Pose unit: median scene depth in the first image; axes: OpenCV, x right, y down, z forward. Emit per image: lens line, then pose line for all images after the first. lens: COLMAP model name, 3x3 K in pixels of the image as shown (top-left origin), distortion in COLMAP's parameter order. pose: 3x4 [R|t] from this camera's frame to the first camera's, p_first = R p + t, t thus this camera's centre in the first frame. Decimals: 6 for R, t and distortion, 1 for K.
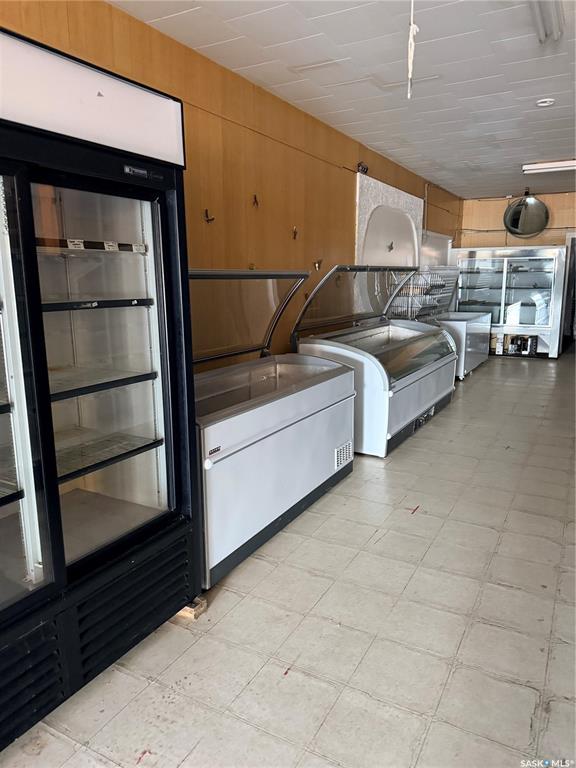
lens RADIAL K [[536.7, 0, 279.5], [0, 536.7, 381.7], [0, 0, 1]] dist [0.140311, -0.262047]
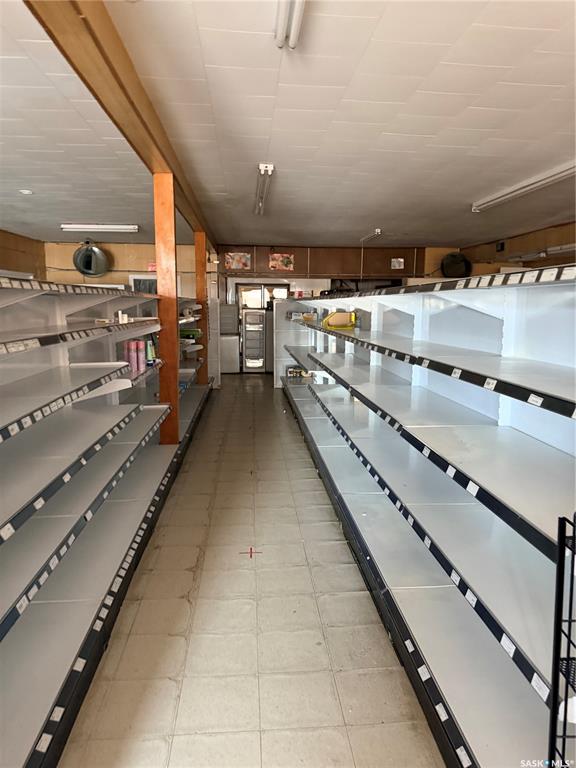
lens RADIAL K [[536.7, 0, 279.5], [0, 536.7, 381.7], [0, 0, 1]] dist [0.140311, -0.262047]
pose [[0.842848, -0.065262, 0.534181, 0.125573], [0.089948, 0.995740, -0.020270, 0.034508], [-0.530582, 0.065133, 0.845127, -0.249466]]
